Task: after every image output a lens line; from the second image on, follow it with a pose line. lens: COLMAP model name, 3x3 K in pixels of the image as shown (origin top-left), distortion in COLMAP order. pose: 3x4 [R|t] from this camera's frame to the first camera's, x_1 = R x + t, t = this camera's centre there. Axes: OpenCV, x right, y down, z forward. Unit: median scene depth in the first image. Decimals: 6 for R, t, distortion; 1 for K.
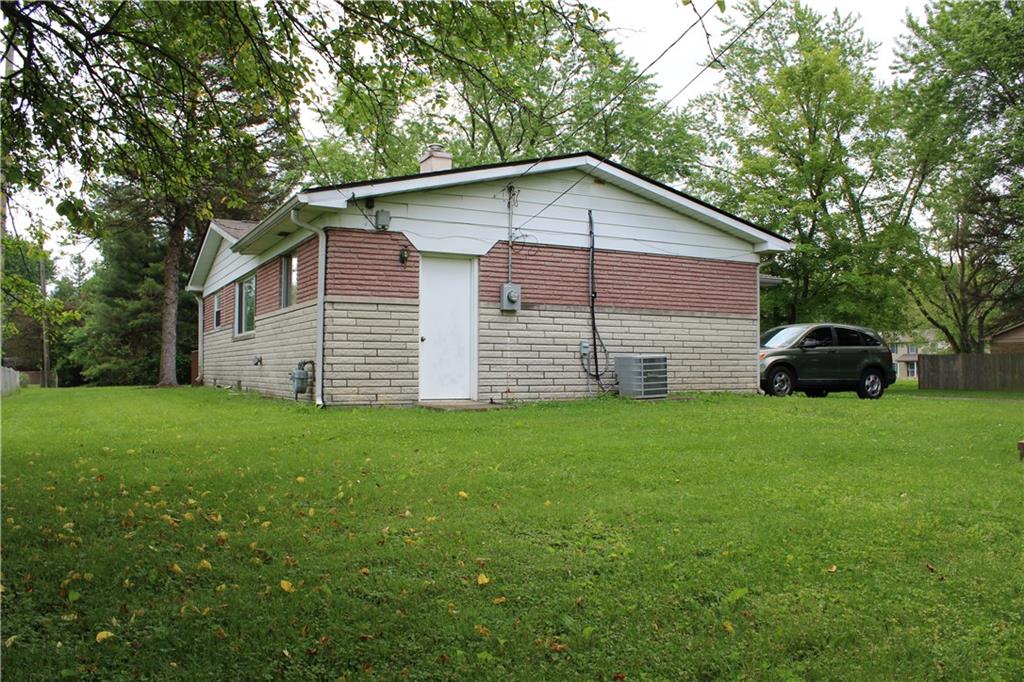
lens RADIAL K [[850.1, 0, 512.0], [0, 850.1, 341.0], [0, 0, 1]] dist [-0.175138, 0.165719]
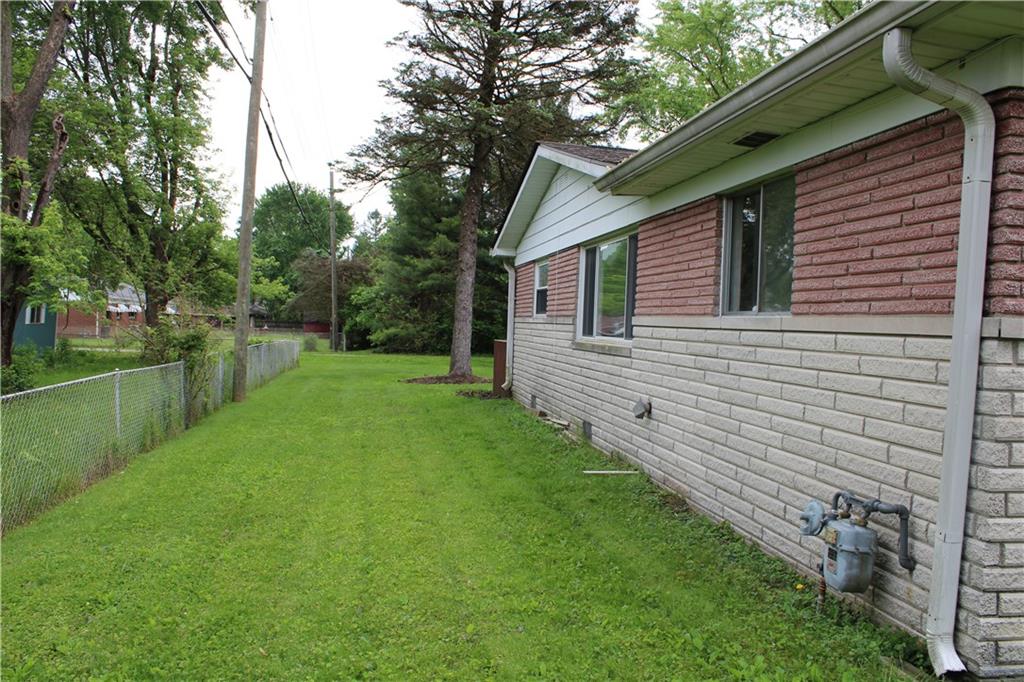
lens RADIAL K [[850.1, 0, 512.0], [0, 850.1, 341.0], [0, 0, 1]] dist [-0.175138, 0.165719]
pose [[0.945808, 0.046173, -0.321427, -0.066866], [-0.030416, 0.998084, 0.053874, -0.012882], [0.323299, -0.041178, 0.945401, 0.153783]]
